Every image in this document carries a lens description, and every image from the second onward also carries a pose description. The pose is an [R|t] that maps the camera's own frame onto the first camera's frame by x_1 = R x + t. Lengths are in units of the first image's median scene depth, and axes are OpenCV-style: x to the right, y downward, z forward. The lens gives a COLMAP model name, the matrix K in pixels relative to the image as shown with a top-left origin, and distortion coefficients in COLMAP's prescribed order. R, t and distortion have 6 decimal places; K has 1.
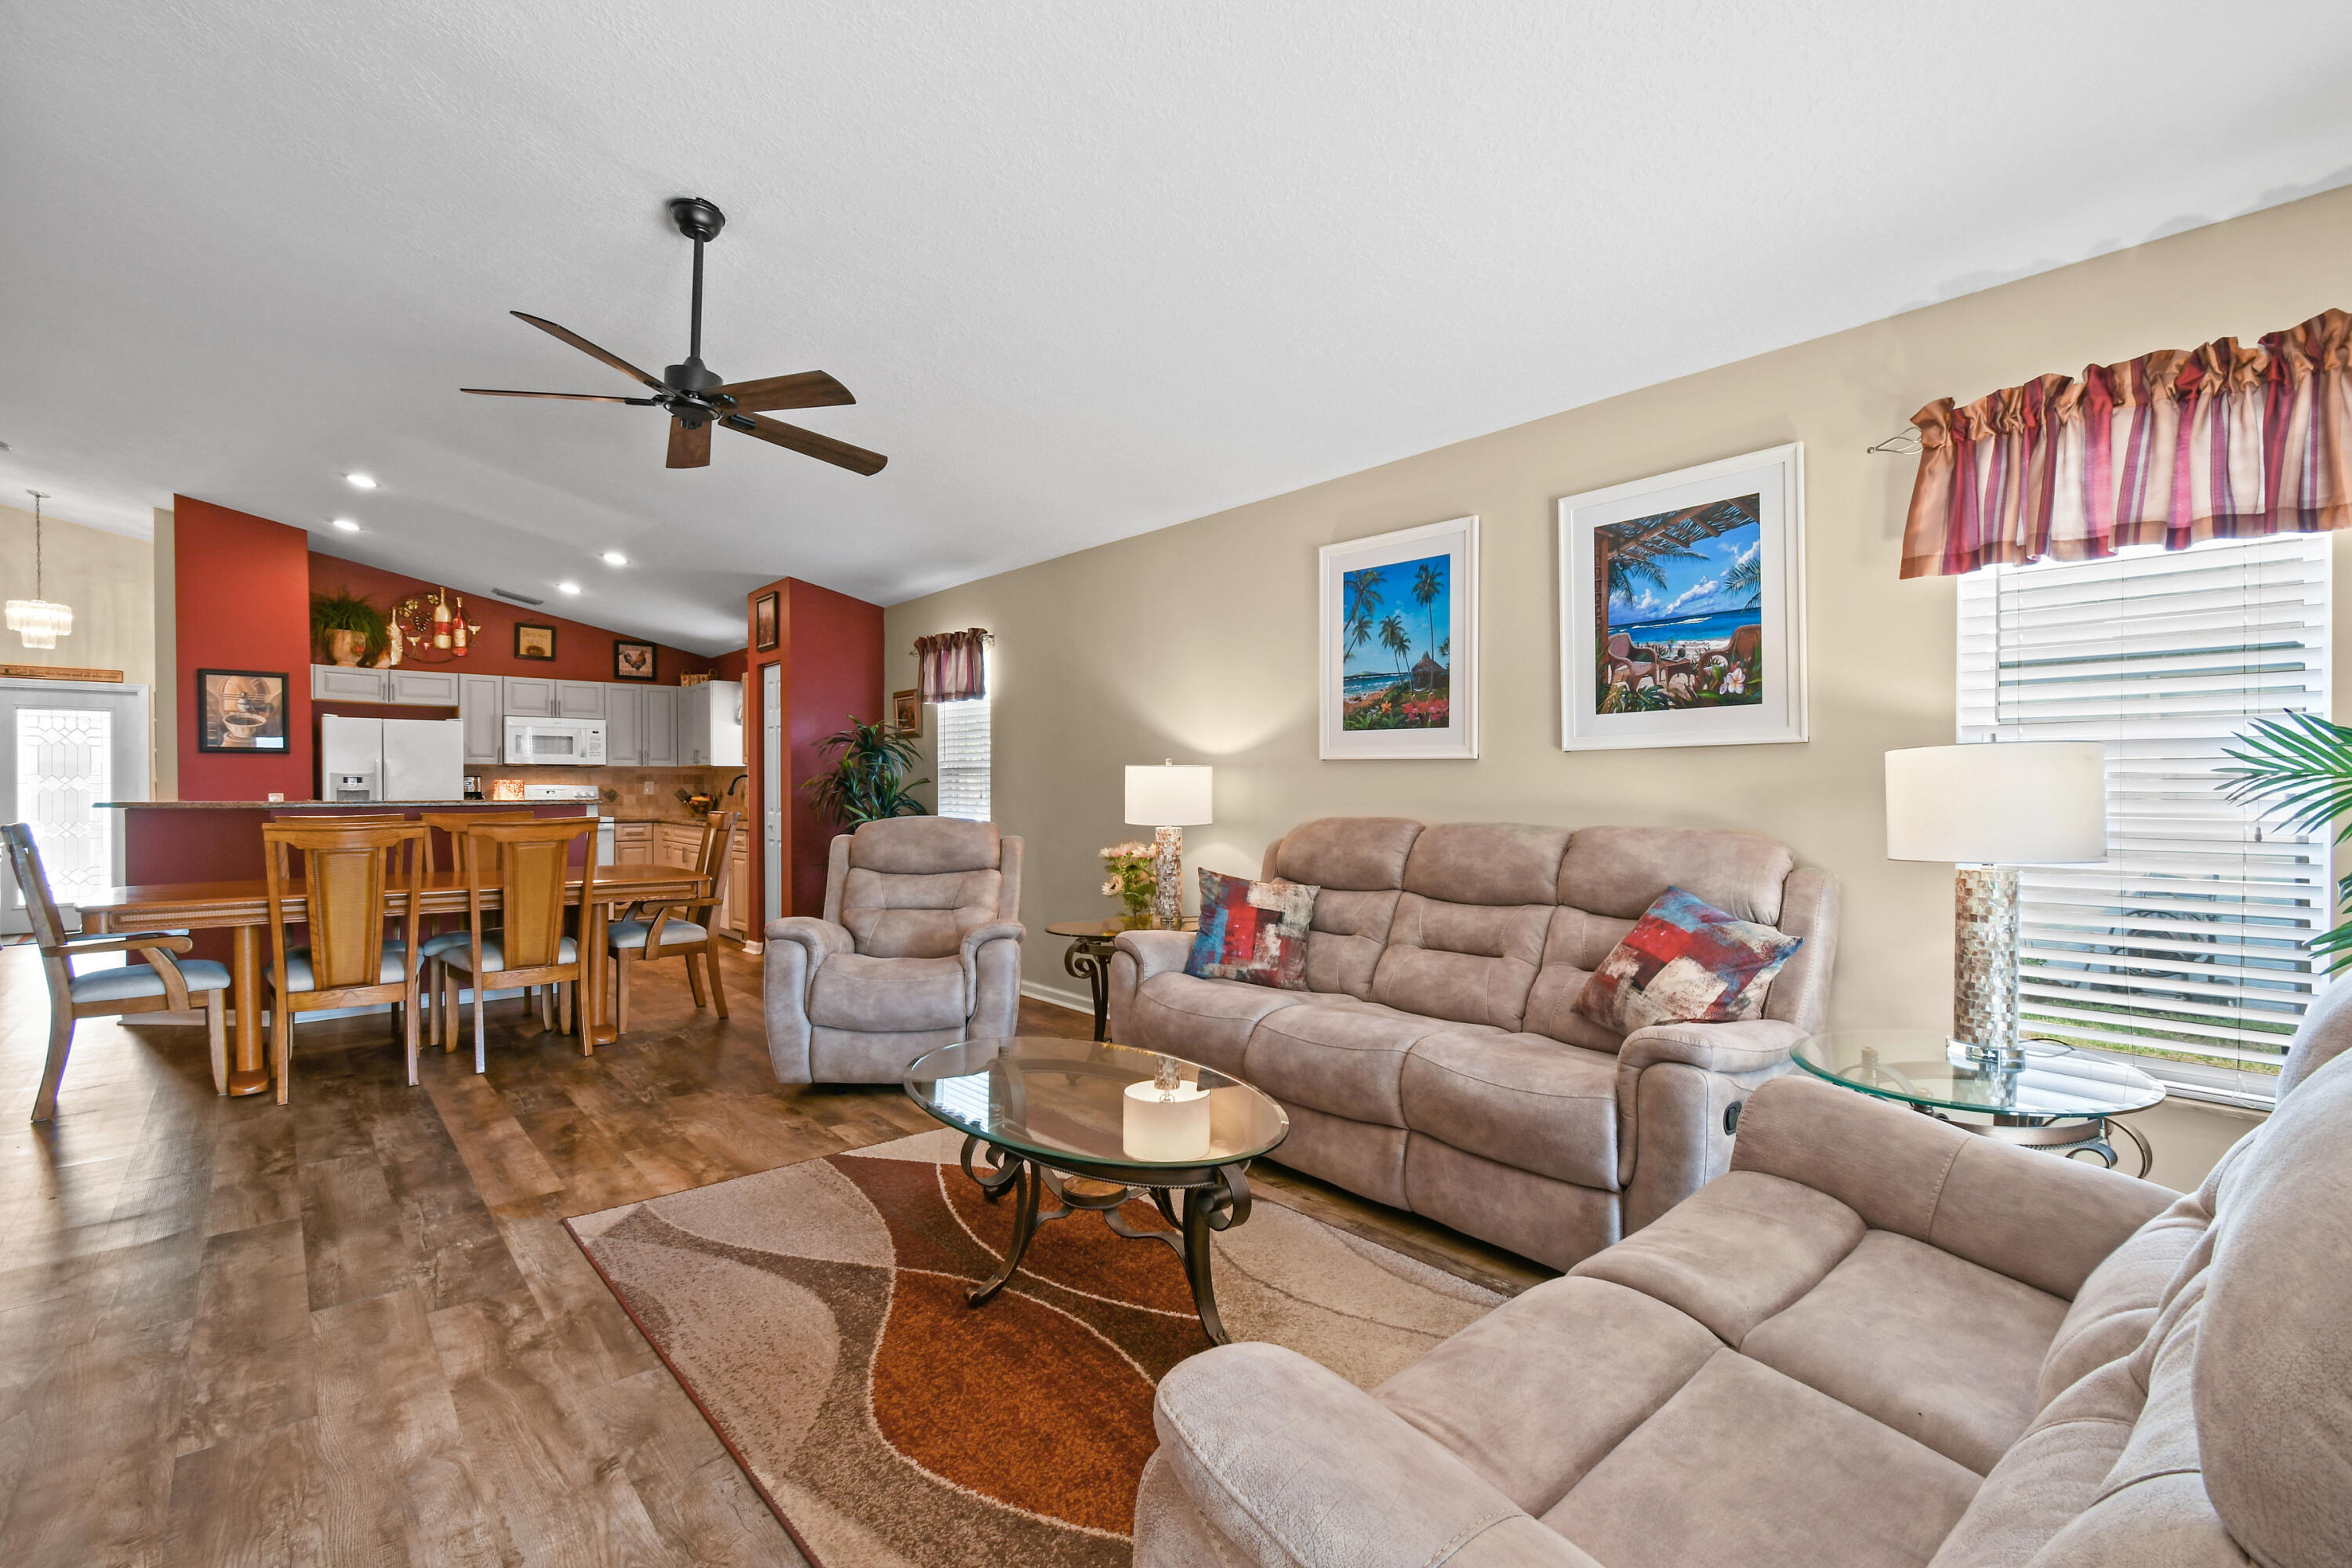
lens RADIAL K [[1040.7, 0, 1176.0], [0, 1040.7, 784.0], [0, 0, 1]] dist [-0.000247, -0.000988]
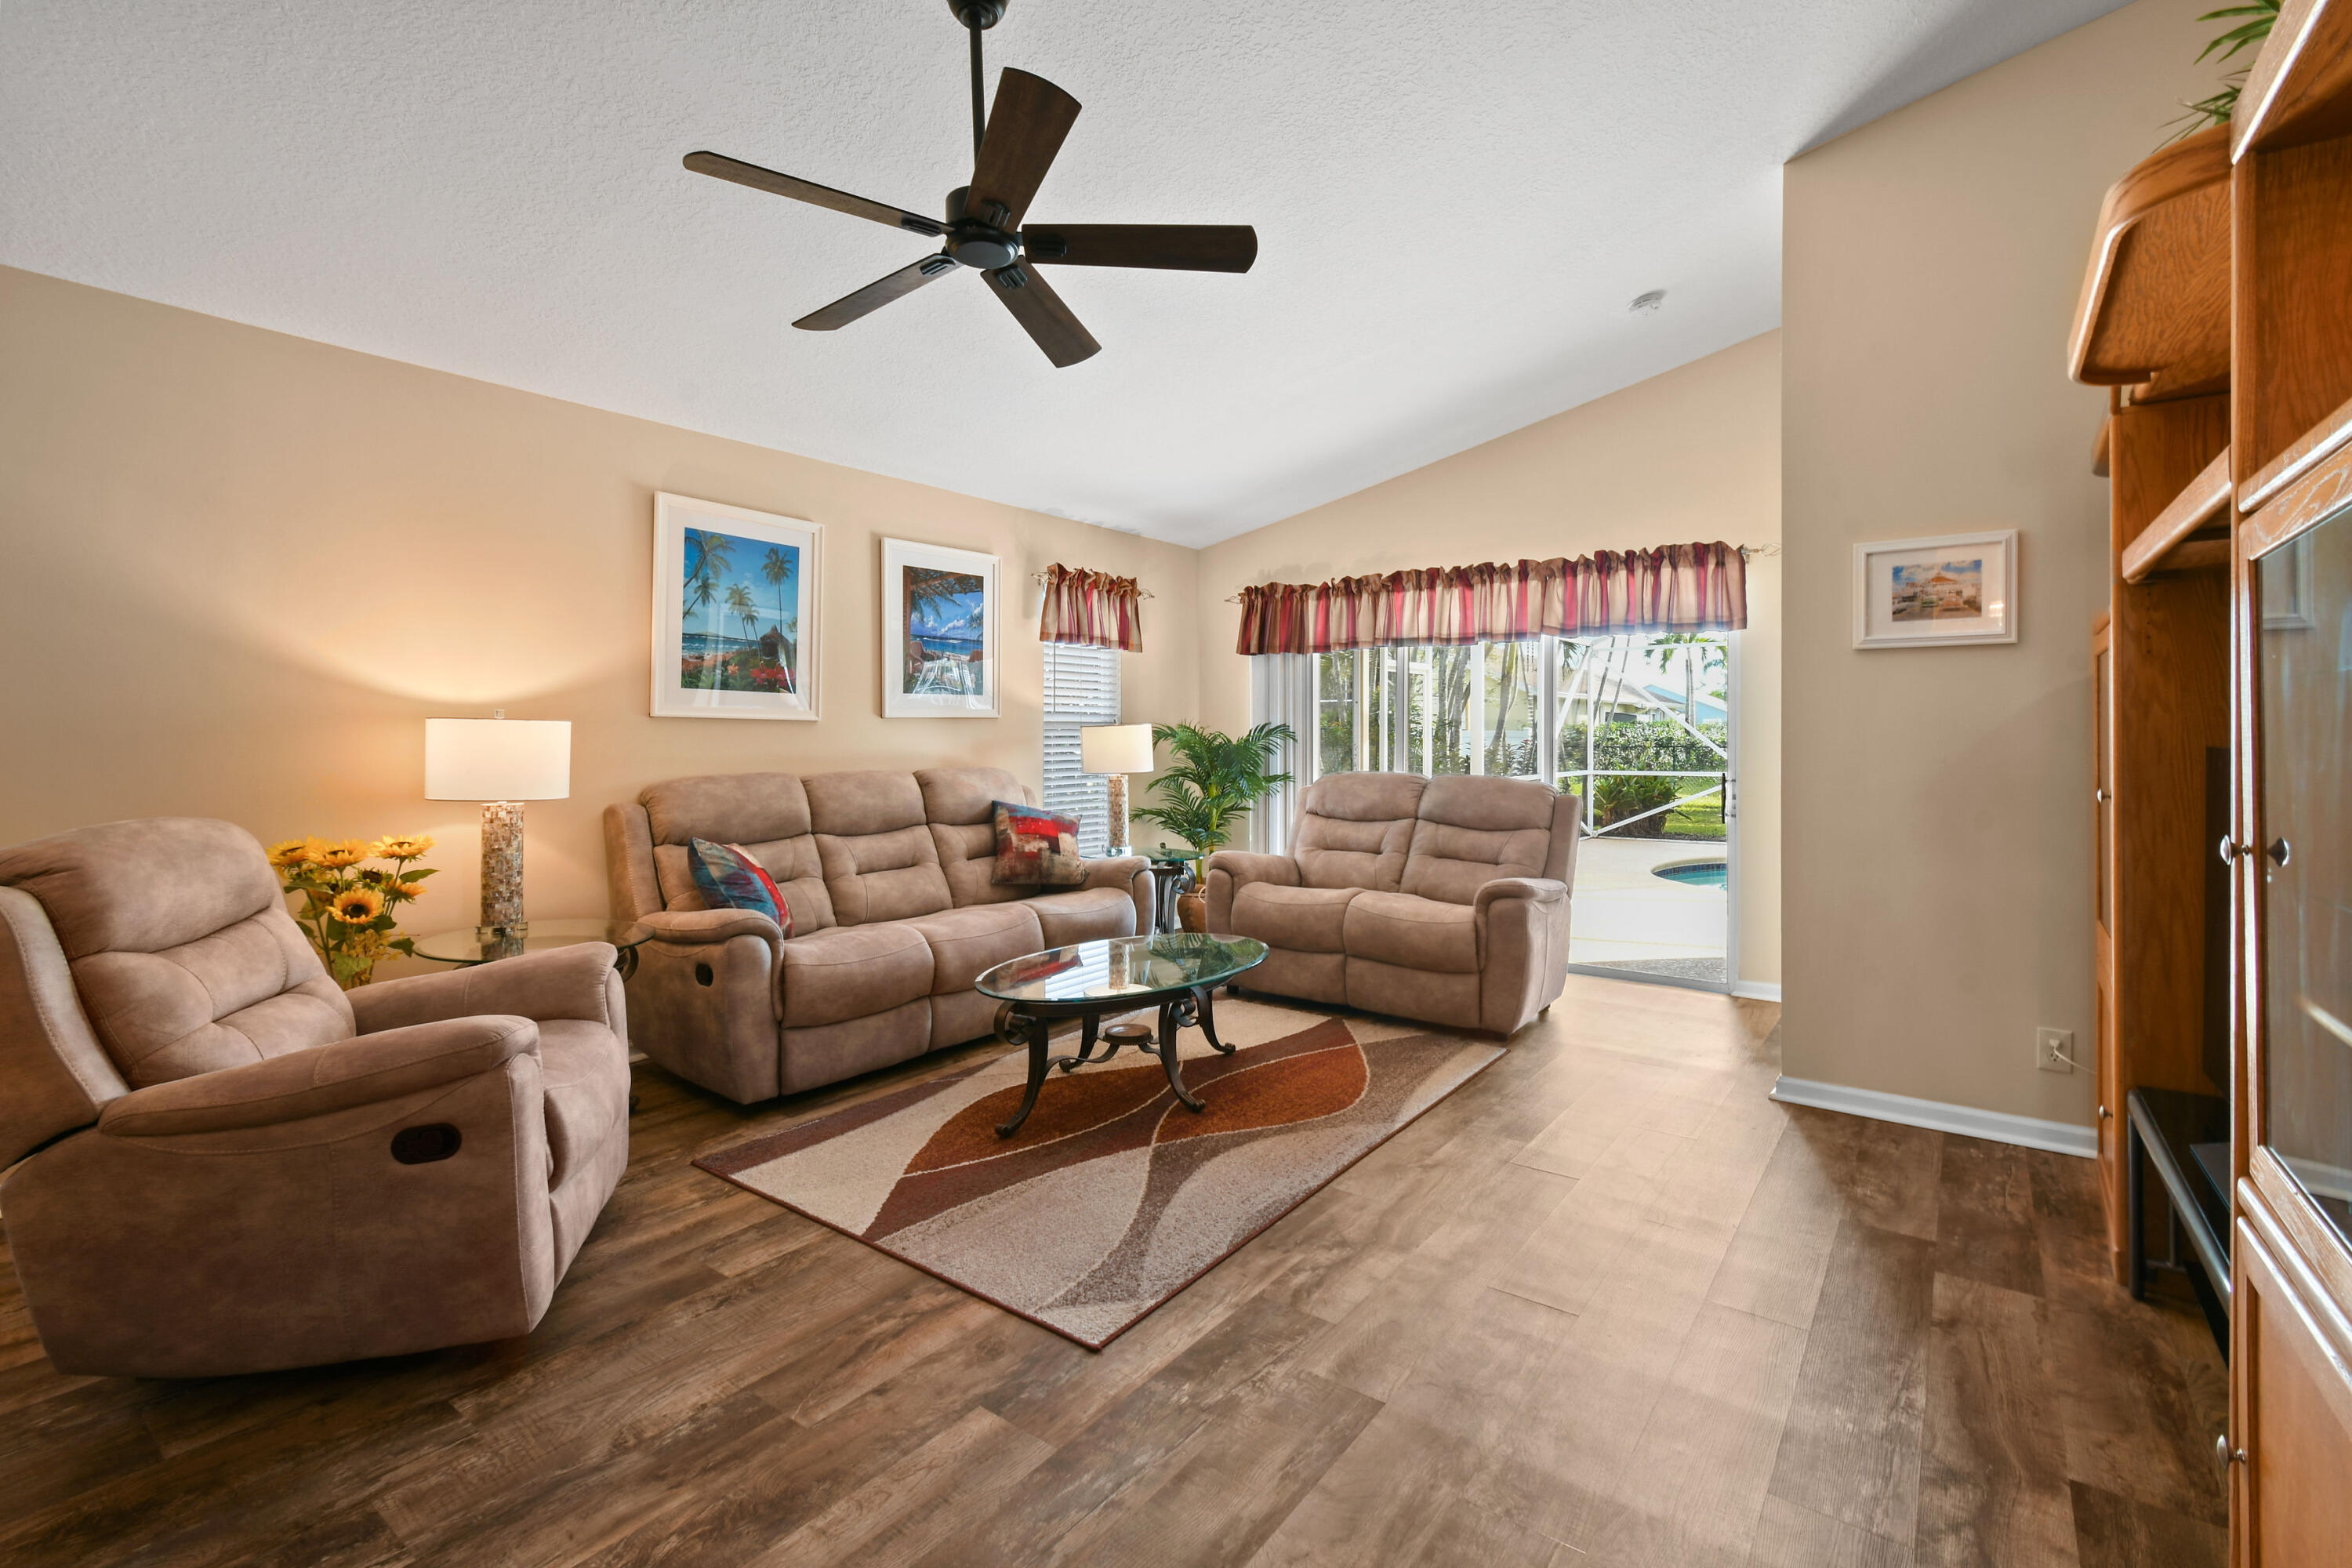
lens RADIAL K [[1061.2, 0, 1180.8], [0, 1061.2, 725.2], [0, 0, 1]] dist [0.001682, 0.000064]
pose [[-0.209751, 0.007081, 0.977729, -1.020857], [0.000622, 0.999975, -0.007109, -0.010344], [-0.977755, -0.000883, -0.209750, 0.841161]]
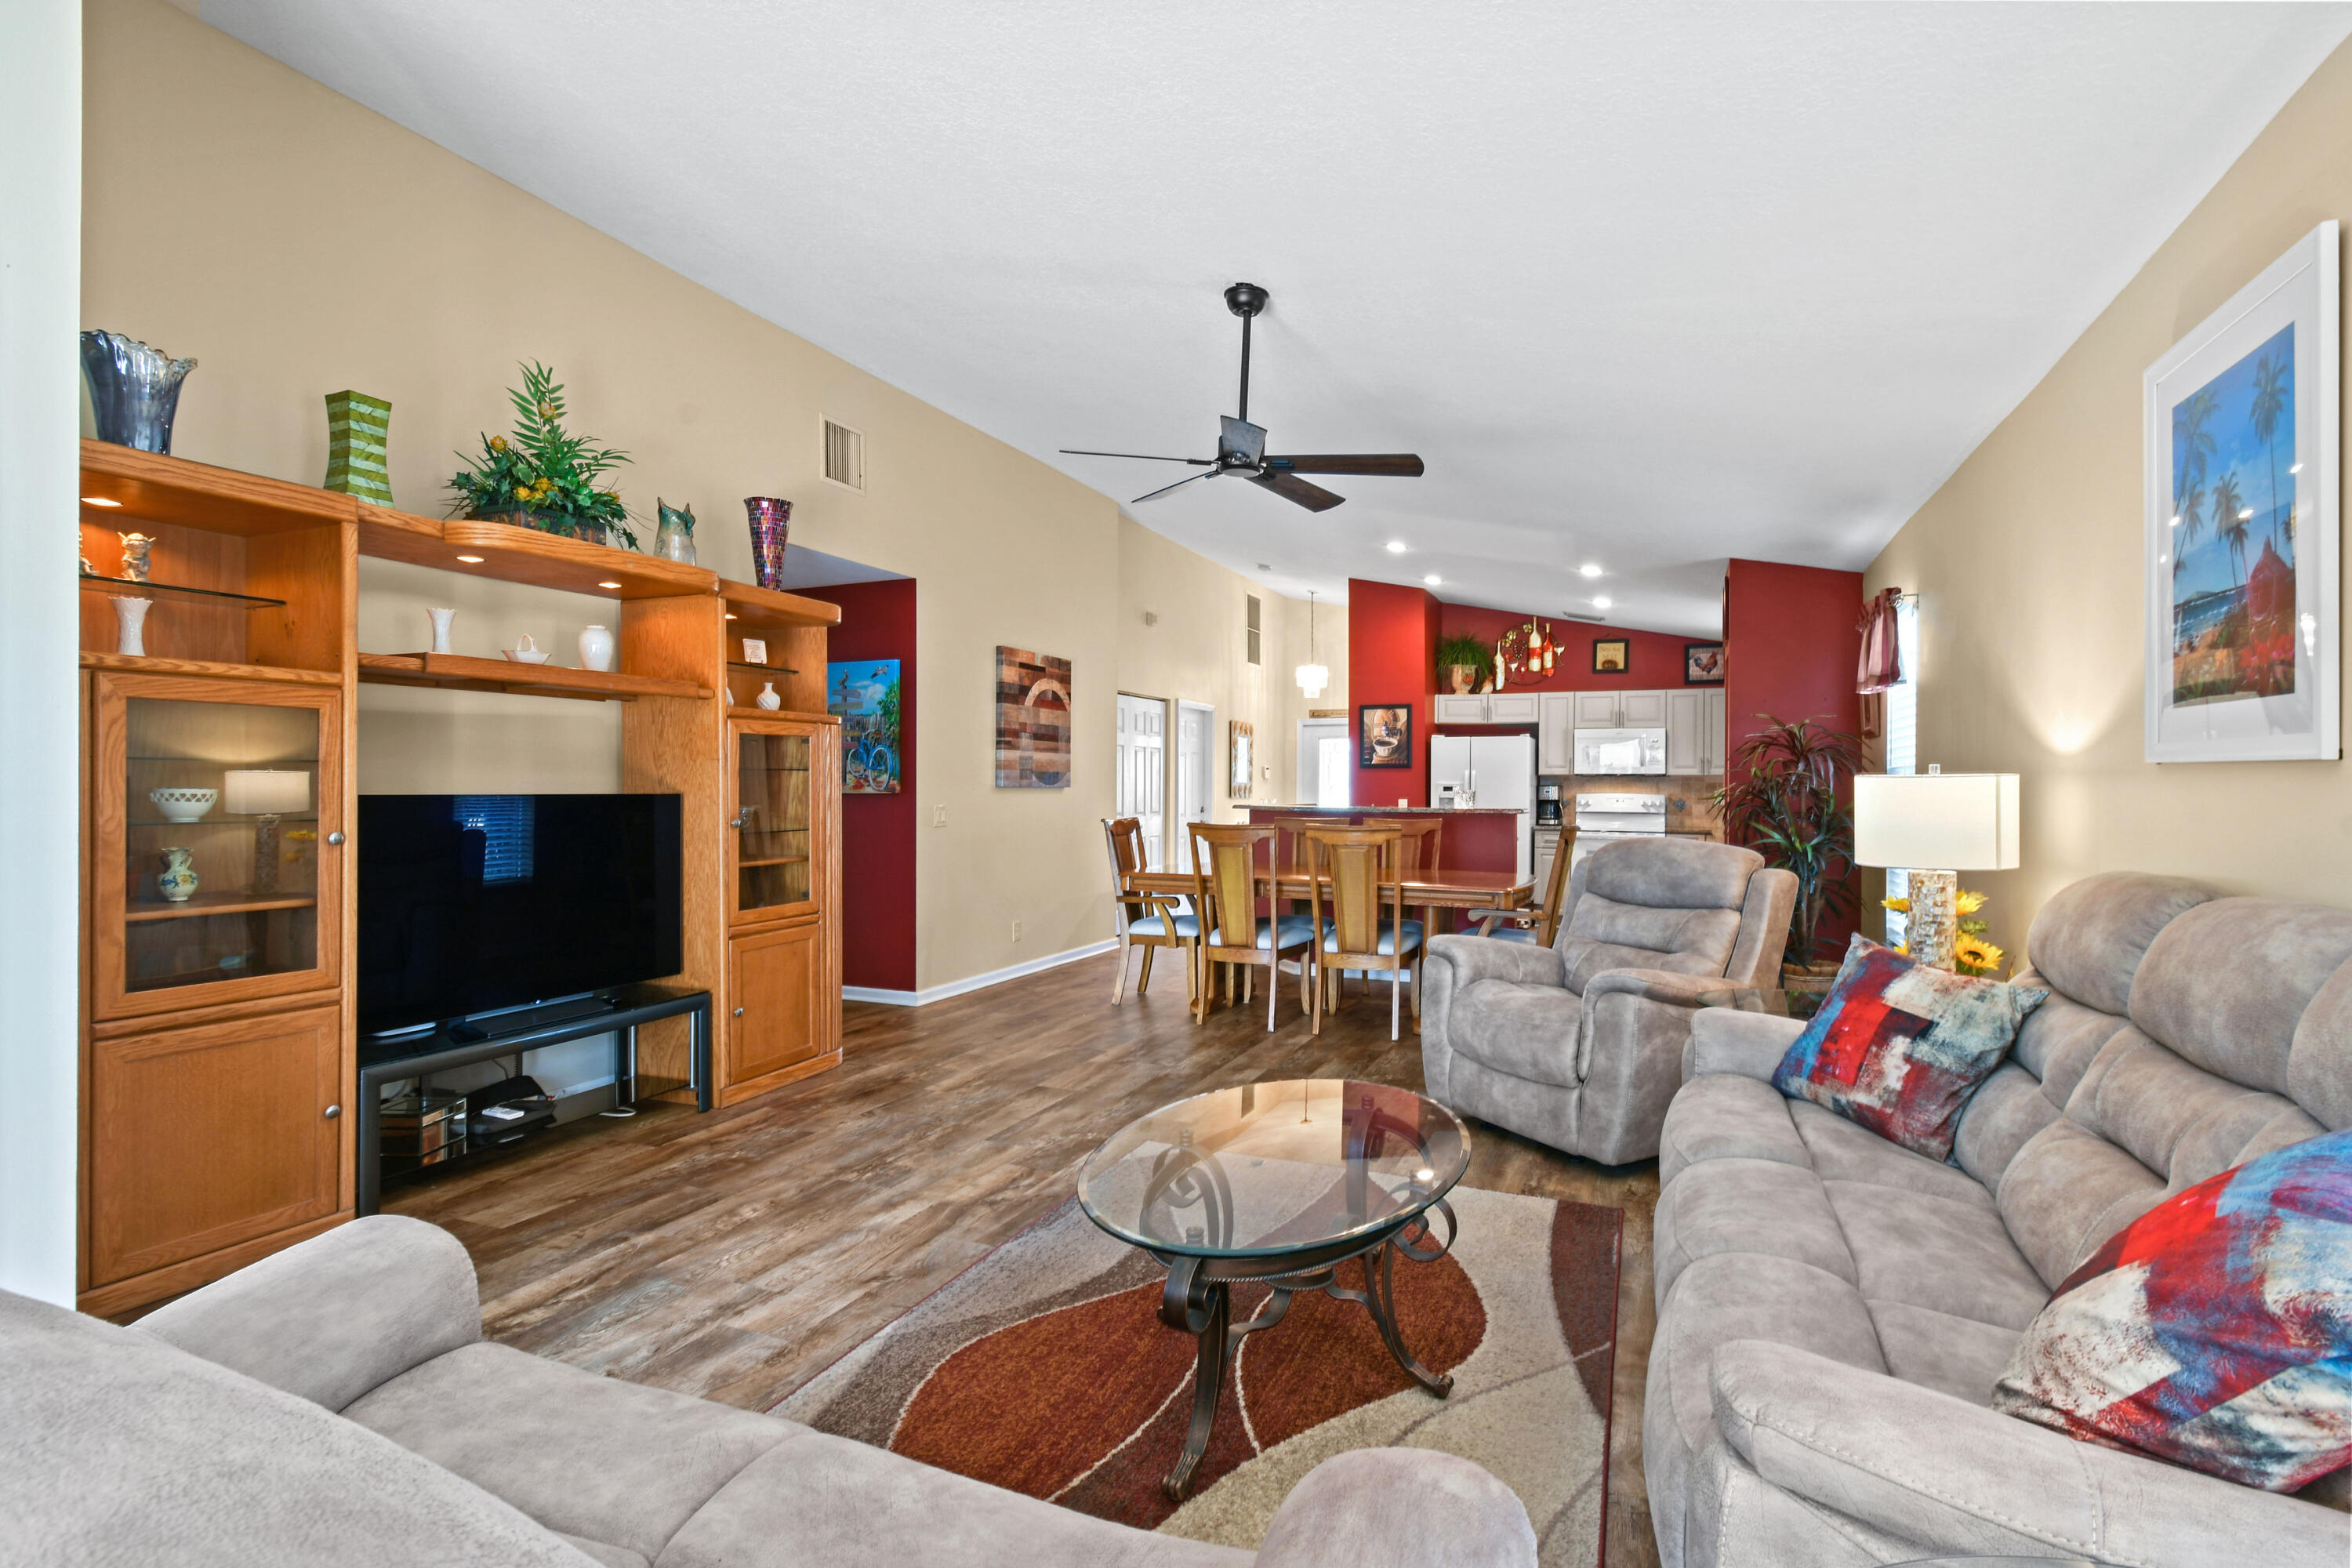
lens RADIAL K [[1115.5, 0, 1195.9], [0, 1115.5, 782.0], [0, 0, 1]] dist [-0.000713, -0.000132]
pose [[0.445962, -0.002253, -0.895049, 0.497992], [-0.004003, 0.999982, -0.004512, -0.010249], [0.895043, 0.005595, 0.445945, 0.341810]]
